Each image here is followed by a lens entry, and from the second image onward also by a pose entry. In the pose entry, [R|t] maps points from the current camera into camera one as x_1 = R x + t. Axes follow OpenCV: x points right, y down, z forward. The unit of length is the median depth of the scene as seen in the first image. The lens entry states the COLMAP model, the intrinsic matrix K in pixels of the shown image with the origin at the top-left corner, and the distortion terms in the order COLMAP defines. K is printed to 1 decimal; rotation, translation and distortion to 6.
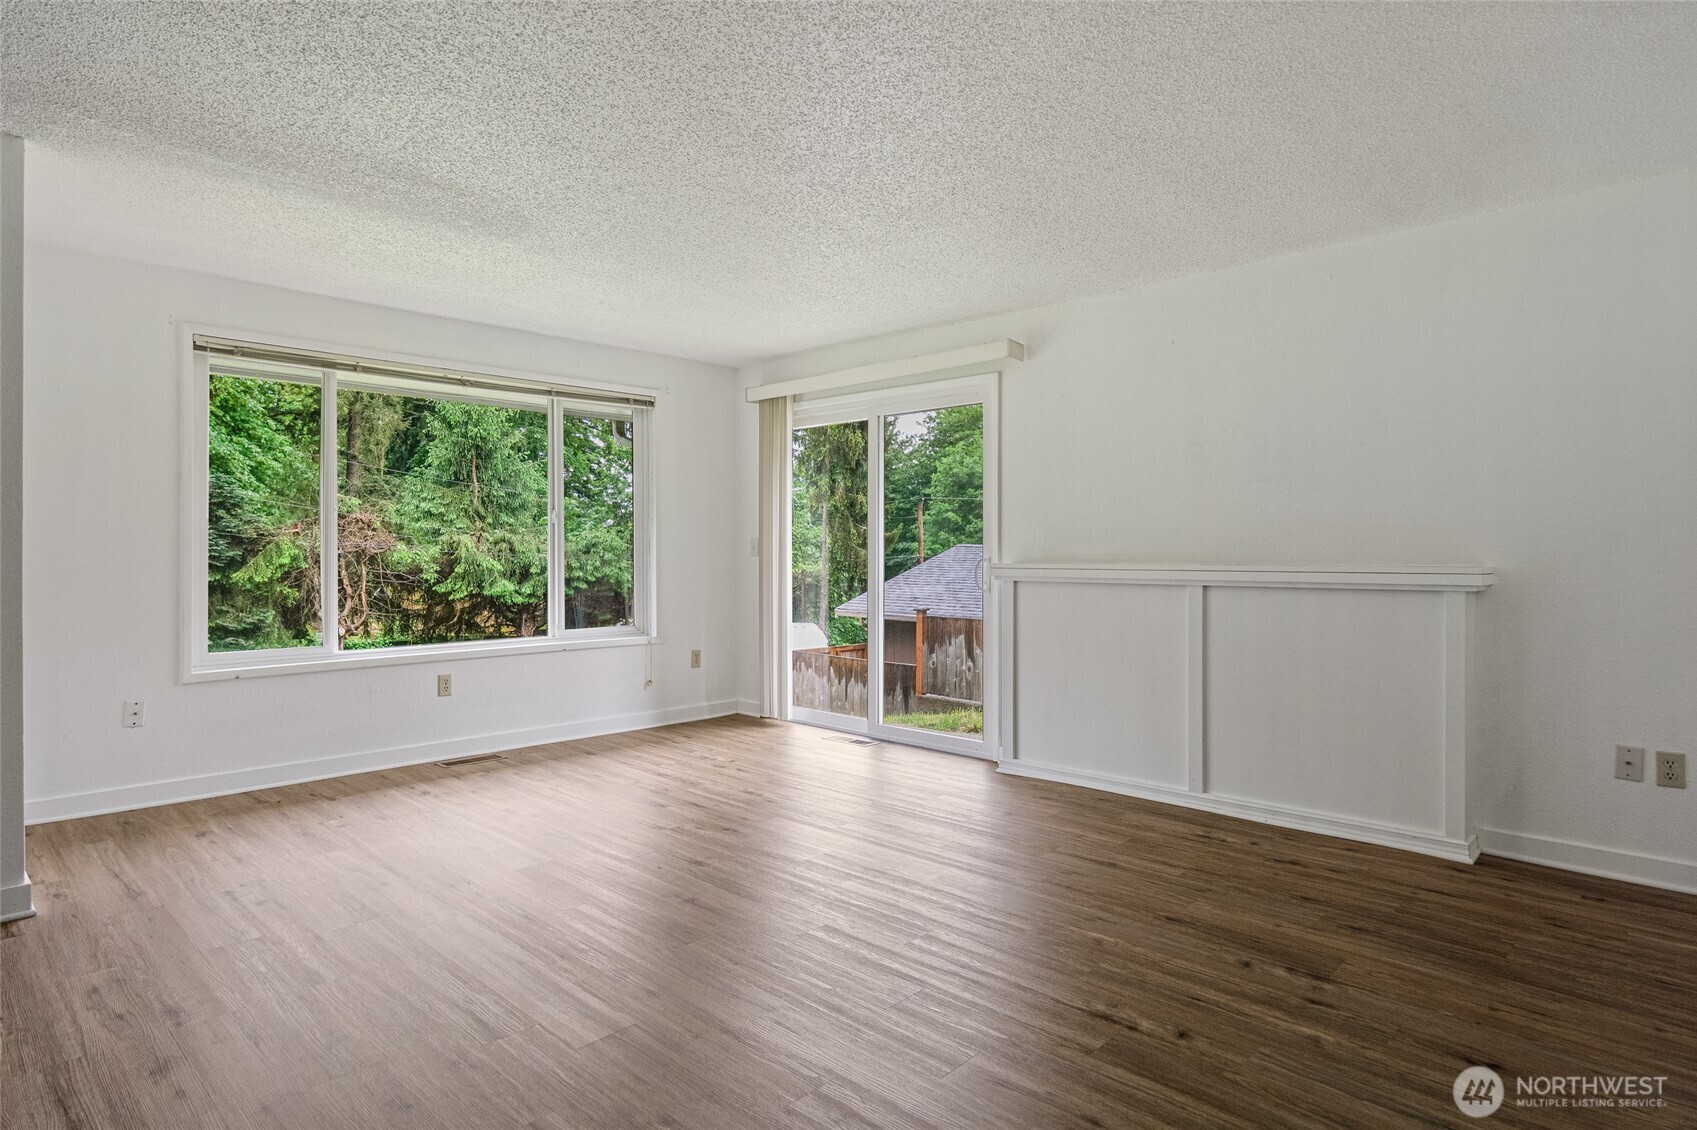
lens RADIAL K [[923.5, 0, 836.5], [0, 923.5, 560.6], [0, 0, 1]] dist [-0.006722, -0.001407]
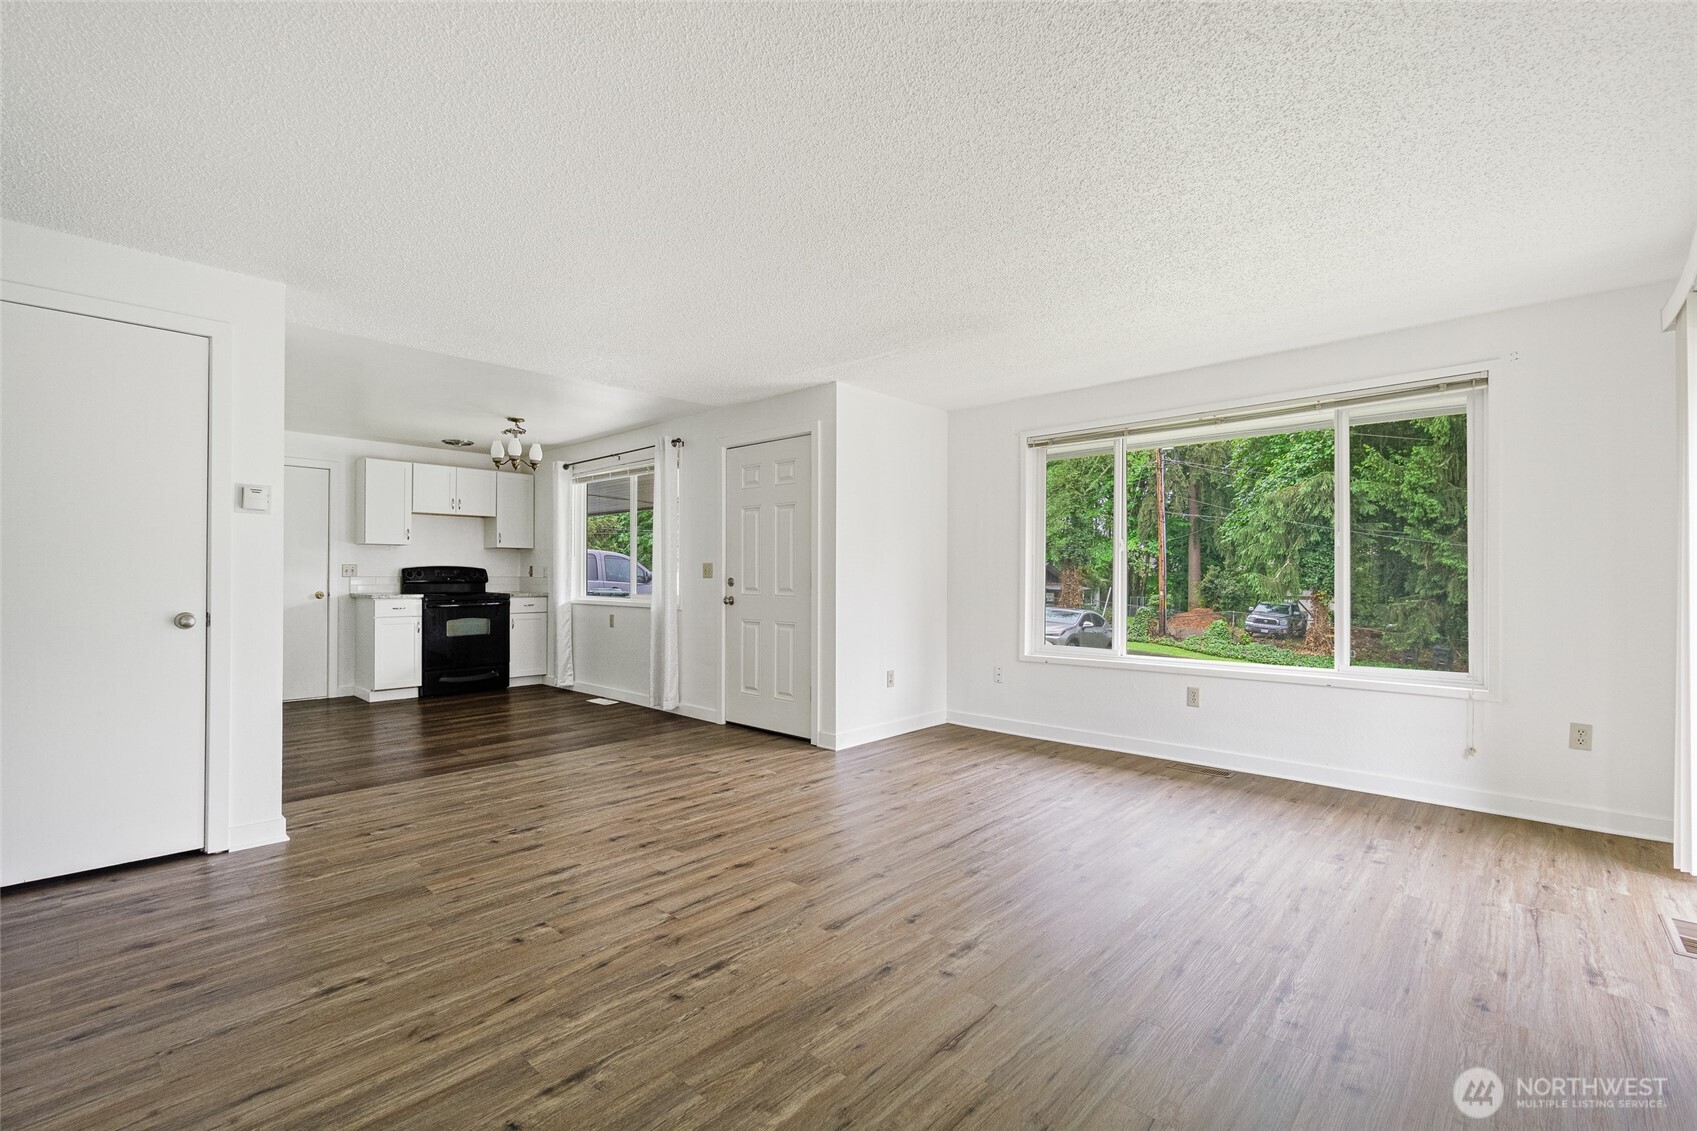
lens RADIAL K [[748.4, 0, 843.7], [0, 748.4, 576.0], [0, 0, 1]] dist [-0.004220, 0.000046]
pose [[0.023356, -0.000315, -0.999727, 0.521976], [-0.010818, 0.999941, -0.000568, -0.006973], [0.999669, 0.010828, 0.023352, 0.616368]]
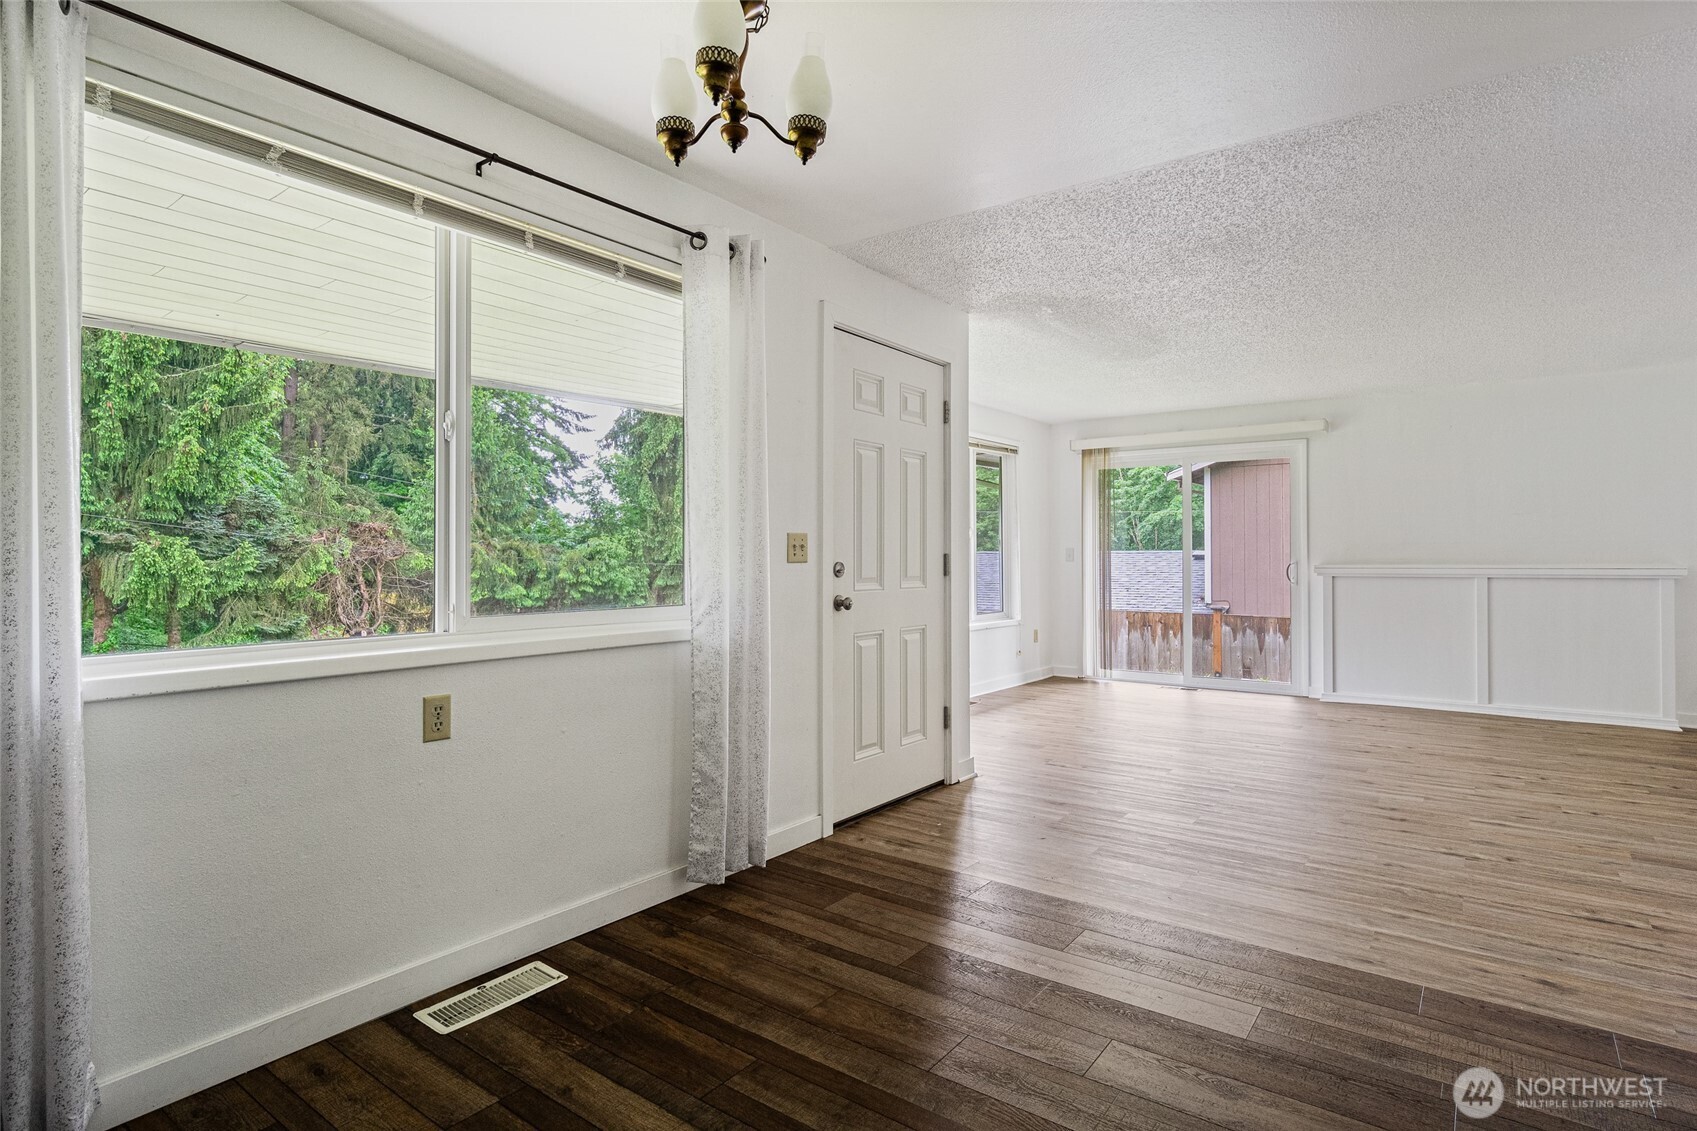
lens RADIAL K [[861.7, 0, 838.1], [0, 861.7, 555.3], [0, 0, 1]] dist [-0.005672, 0.002503]
pose [[0.992716, -0.002599, 0.120450, -0.825028], [0.004050, 0.999922, -0.011803, 0.000582], [-0.120410, 0.012205, 0.992649, -0.334158]]
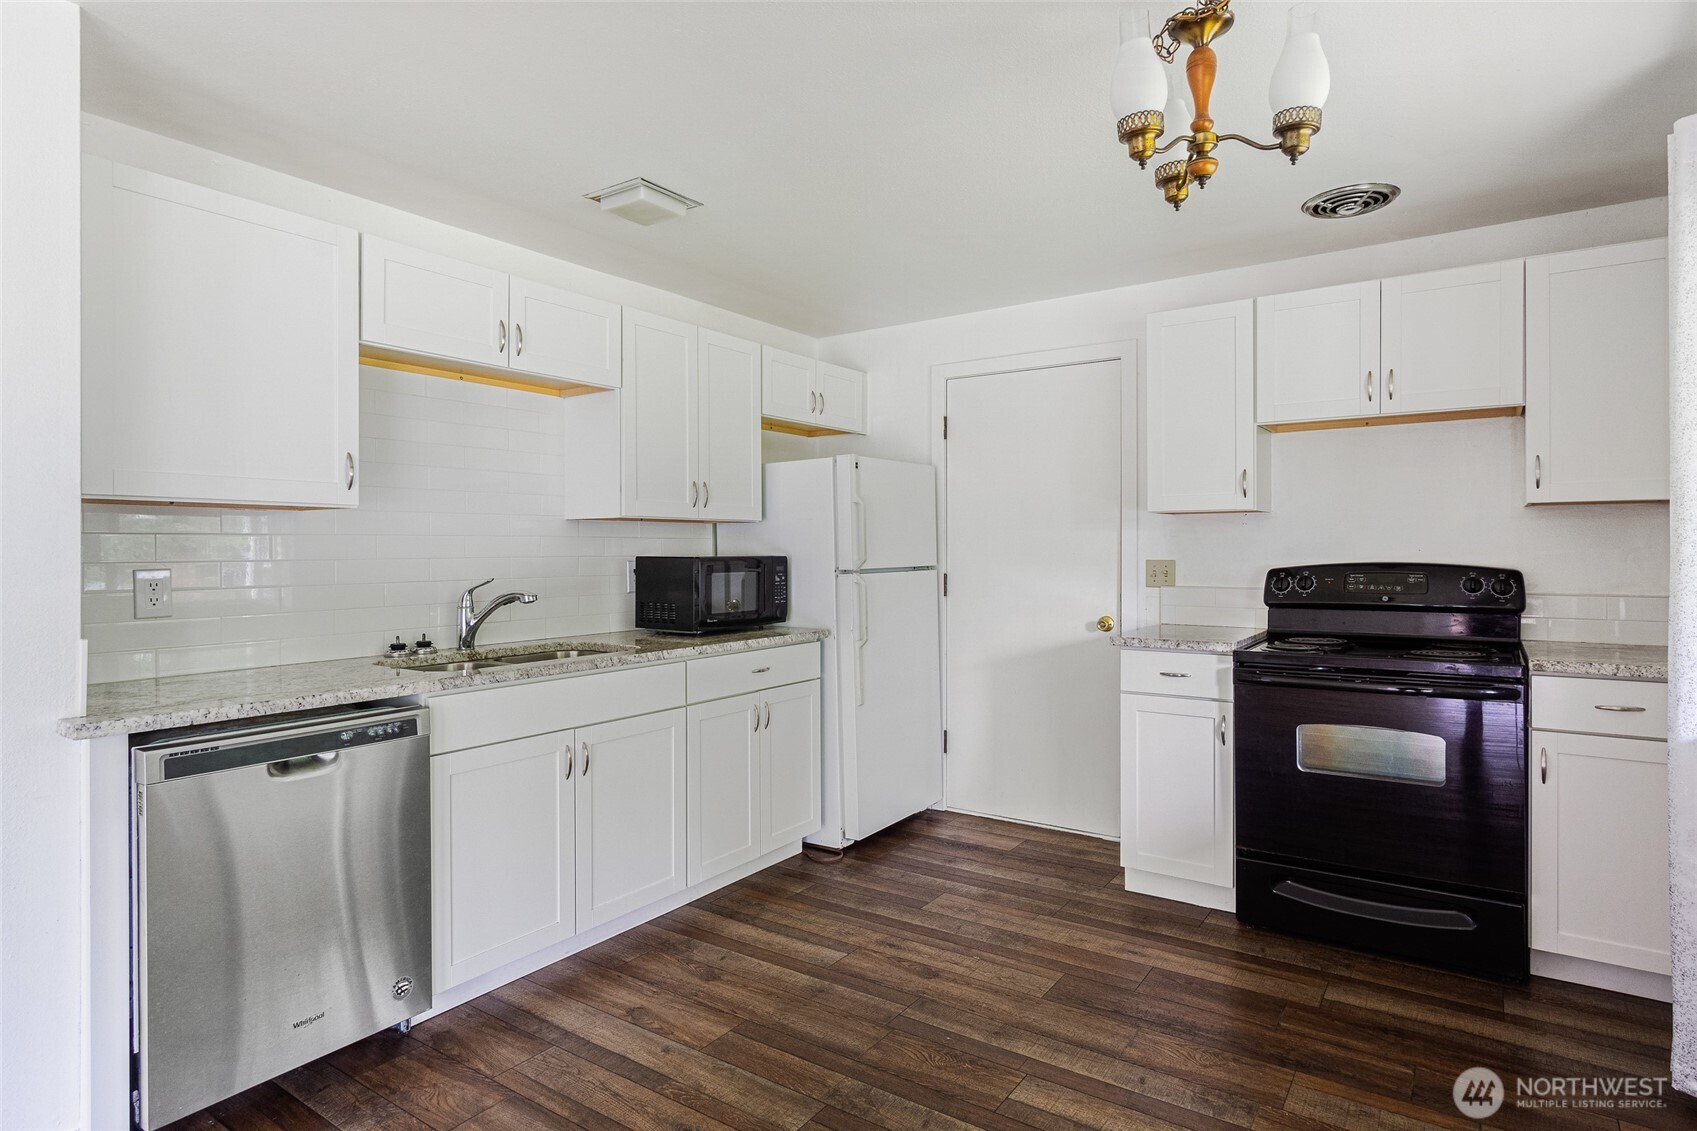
lens RADIAL K [[912.9, 0, 839.9], [0, 912.9, 548.0], [0, 0, 1]] dist [-0.023542, -0.002117]
pose [[-0.989066, 0.000212, -0.147472, -0.616587], [-0.000564, 0.999986, 0.005221, -0.034906], [0.147471, 0.005247, -0.989052, 0.423759]]
